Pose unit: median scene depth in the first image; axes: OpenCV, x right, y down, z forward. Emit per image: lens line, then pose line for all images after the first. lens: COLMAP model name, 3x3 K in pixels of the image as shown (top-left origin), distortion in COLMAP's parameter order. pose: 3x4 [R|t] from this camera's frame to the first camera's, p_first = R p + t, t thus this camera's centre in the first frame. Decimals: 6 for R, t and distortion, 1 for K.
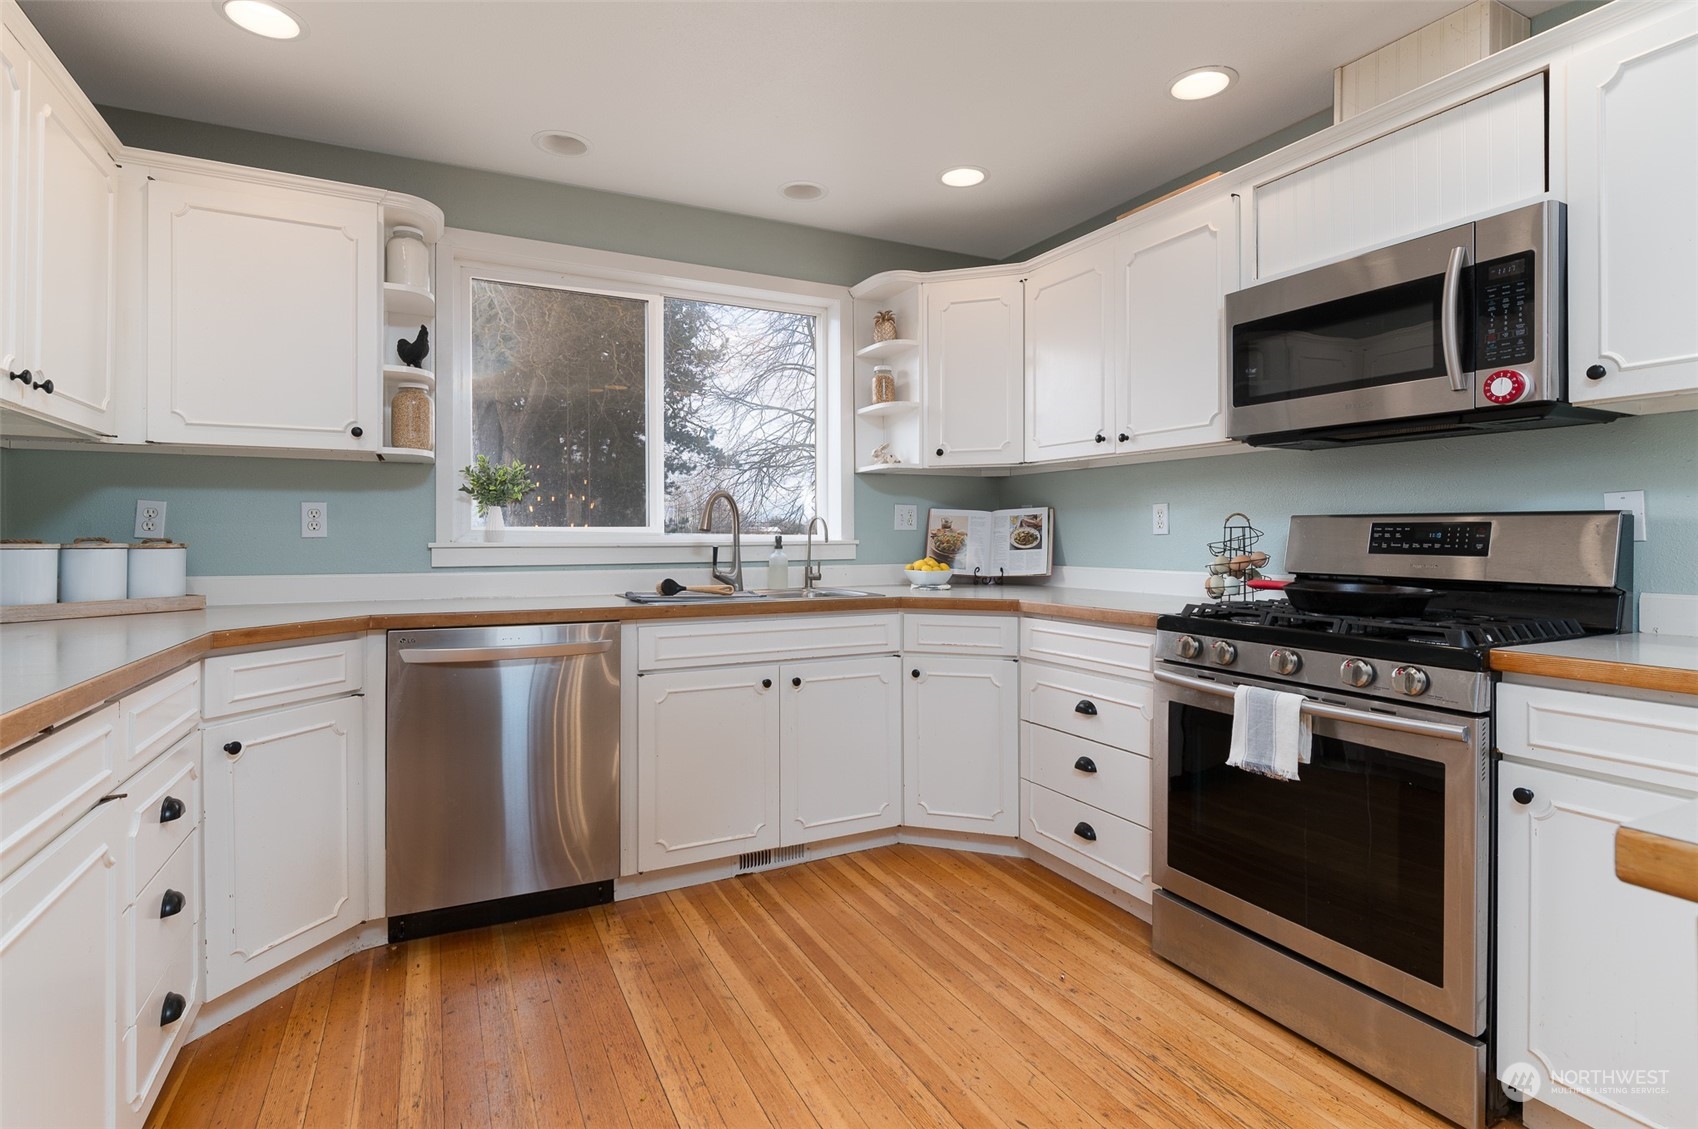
lens RADIAL K [[841.8, 0, 855.2], [0, 841.8, 541.2], [0, 0, 1]] dist [0.001816, 0.000389]
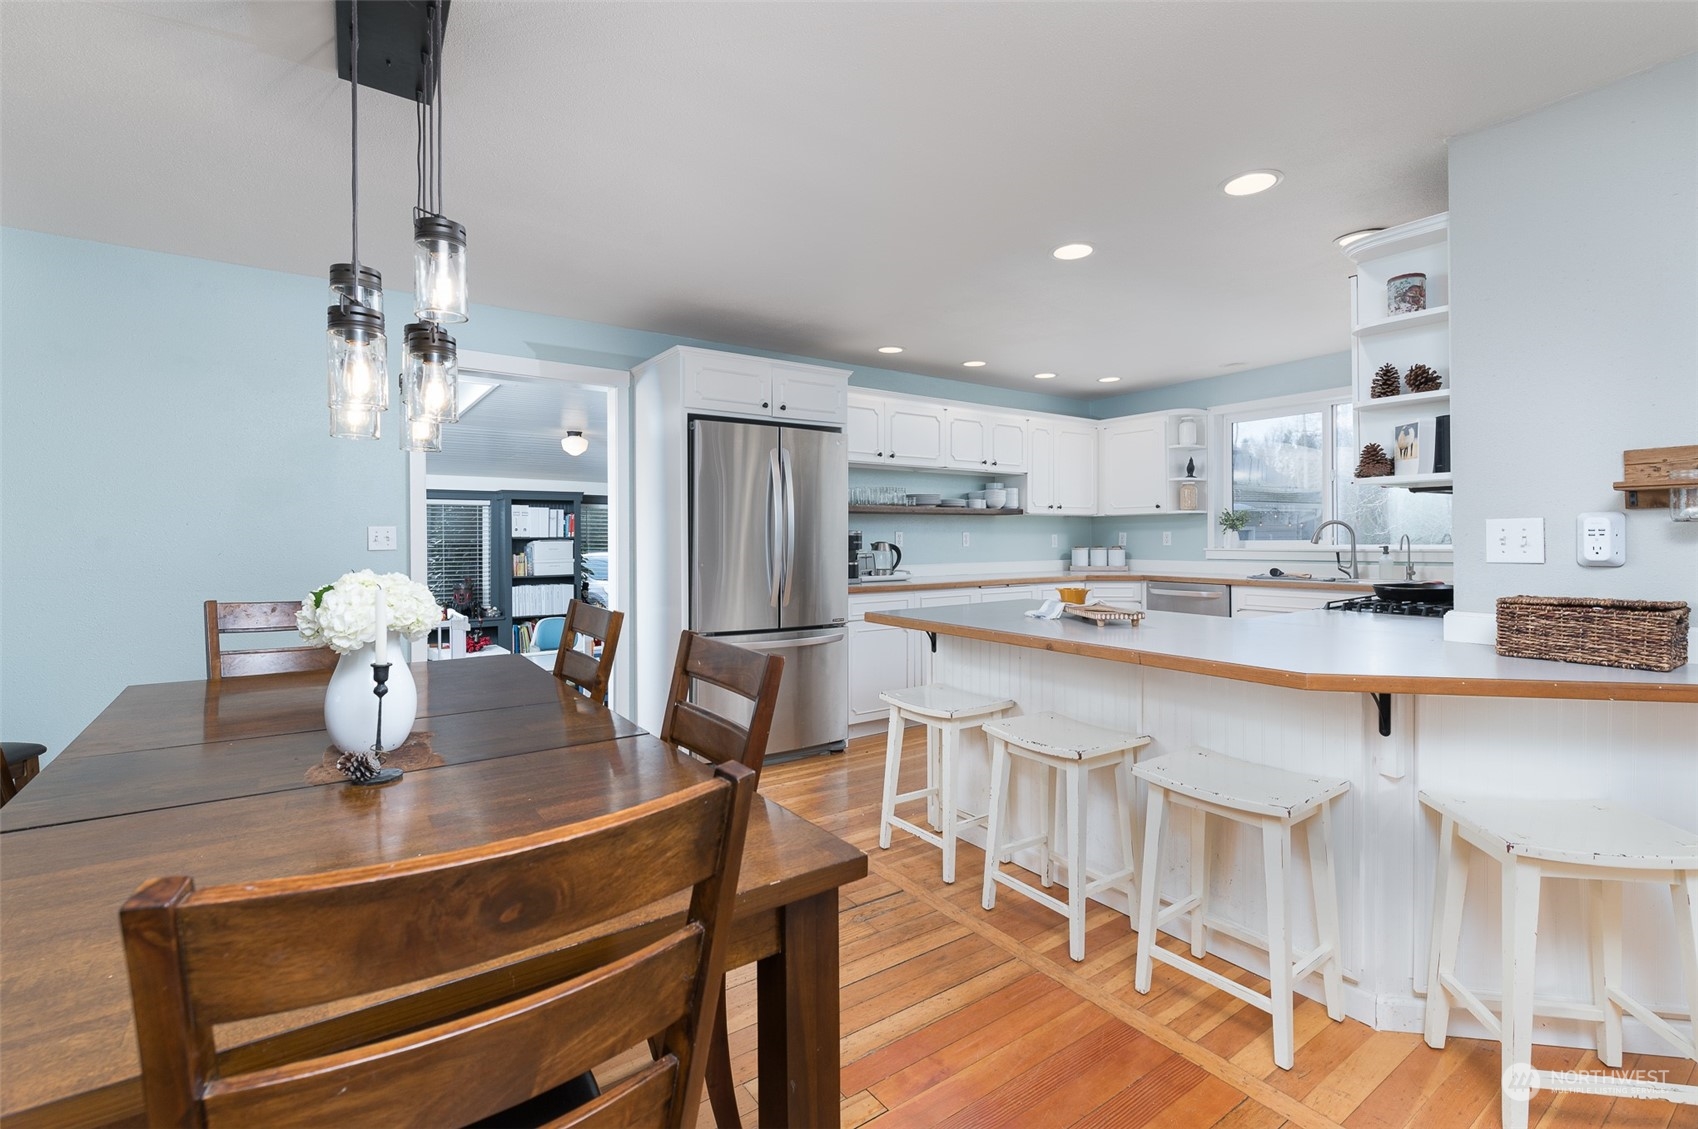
lens RADIAL K [[763.0, 0, 851.3], [0, 763.0, 542.2], [0, 0, 1]] dist [-0.002875, -0.000074]
pose [[0.150066, 0.007071, -0.988651, 1.411322], [0.007062, 0.999941, 0.008224, -0.038080], [0.988651, -0.008216, 0.150007, -0.261089]]
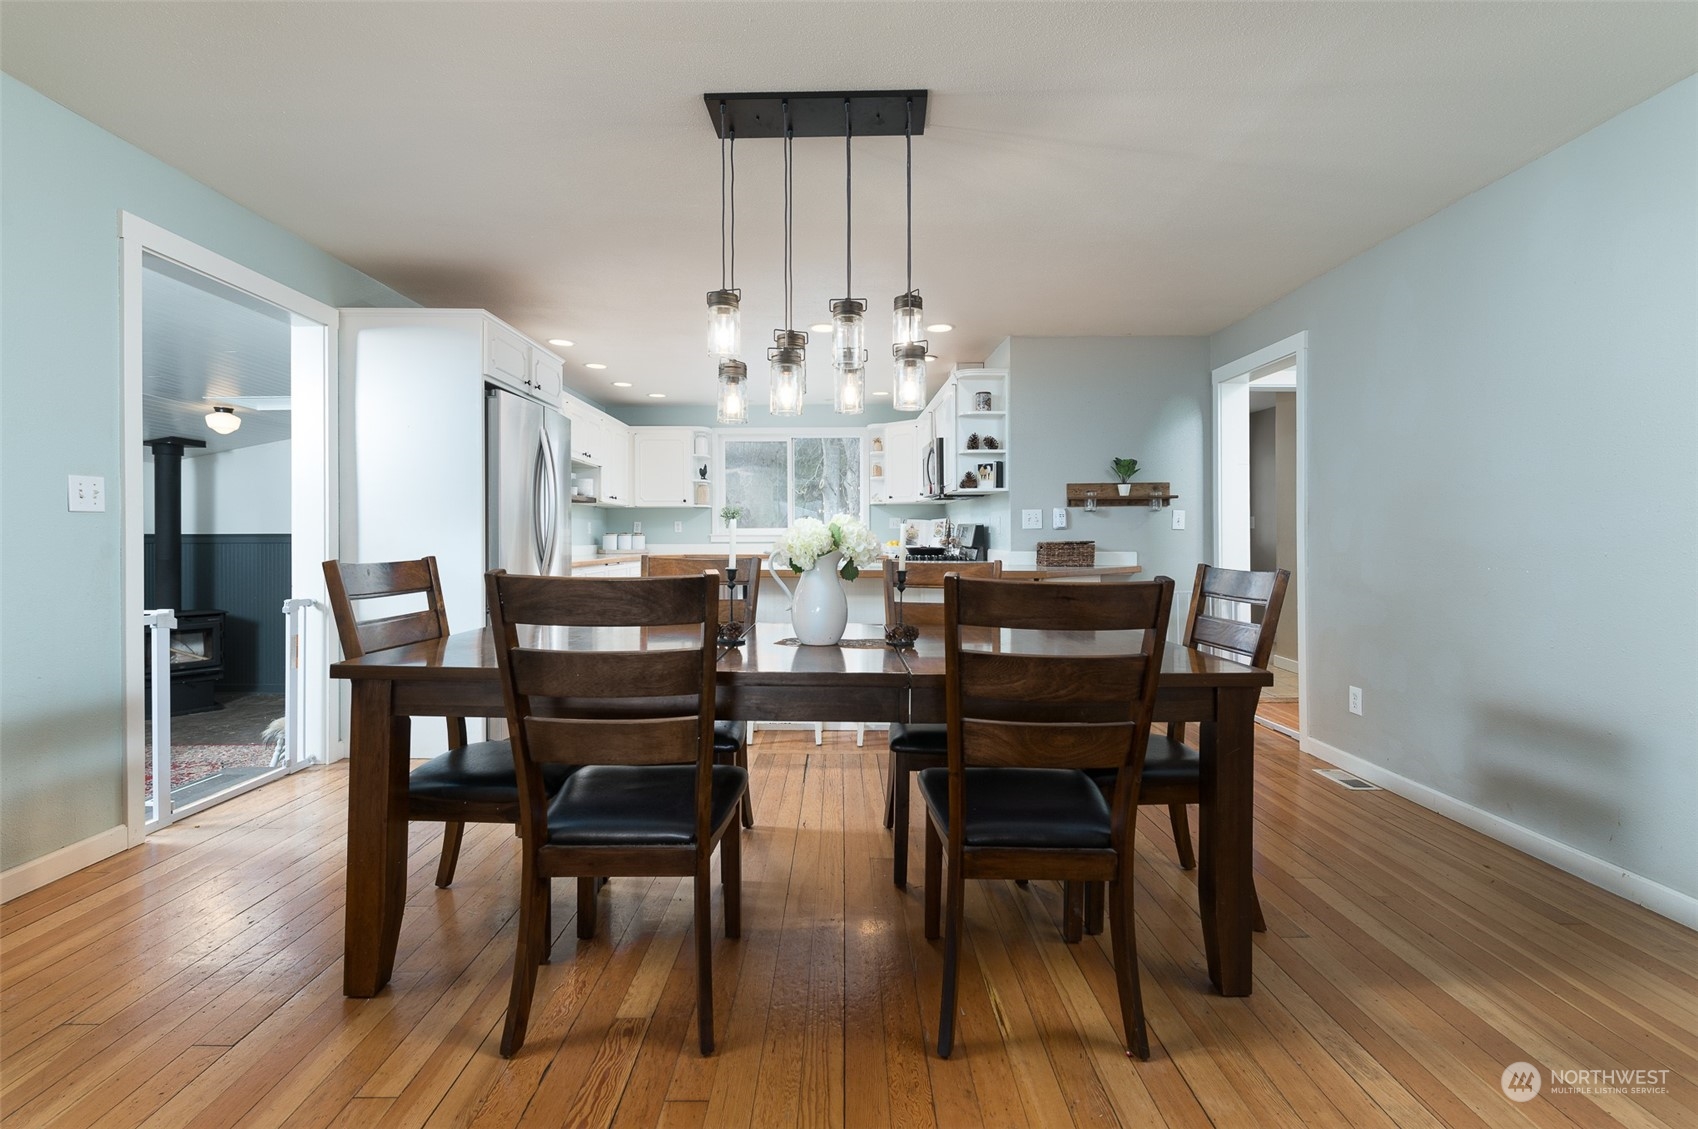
lens RADIAL K [[763.0, 0, 851.3], [0, 763.0, 542.2], [0, 0, 1]] dist [-0.002875, -0.000074]
pose [[0.895217, 0.003995, -0.445613, 1.177628], [-0.000420, 0.999967, 0.008120, 0.008970], [0.445631, -0.007082, 0.895189, -1.233934]]
